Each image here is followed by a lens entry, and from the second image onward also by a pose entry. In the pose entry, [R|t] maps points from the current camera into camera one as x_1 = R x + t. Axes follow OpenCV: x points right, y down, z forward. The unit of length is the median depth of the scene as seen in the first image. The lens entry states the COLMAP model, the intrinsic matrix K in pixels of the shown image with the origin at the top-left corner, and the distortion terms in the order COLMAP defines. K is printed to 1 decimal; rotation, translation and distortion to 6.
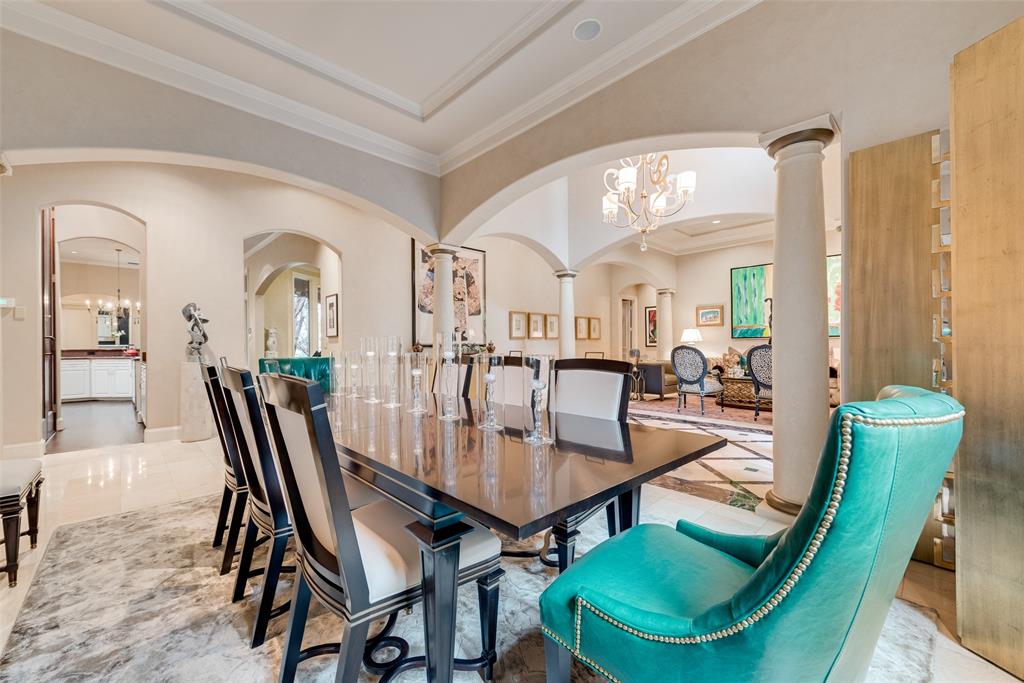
lens RADIAL K [[407.4, 0, 510.4], [0, 407.4, 345.9], [0, 0, 1]] dist [0.008854, 0.000015]
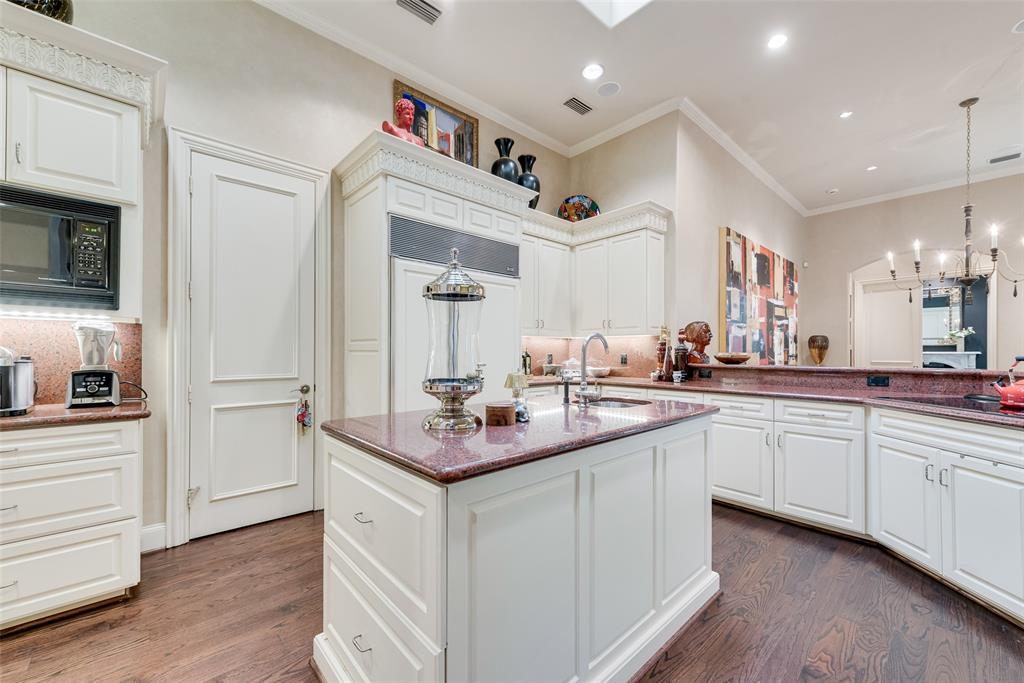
lens RADIAL K [[407.4, 0, 510.4], [0, 407.4, 345.9], [0, 0, 1]] dist [0.008854, 0.000015]
pose [[-0.020475, -0.003409, -0.999785, -0.347220], [-0.008658, 0.999957, -0.003232, -0.003150], [0.999753, 0.008590, -0.020504, 0.360690]]
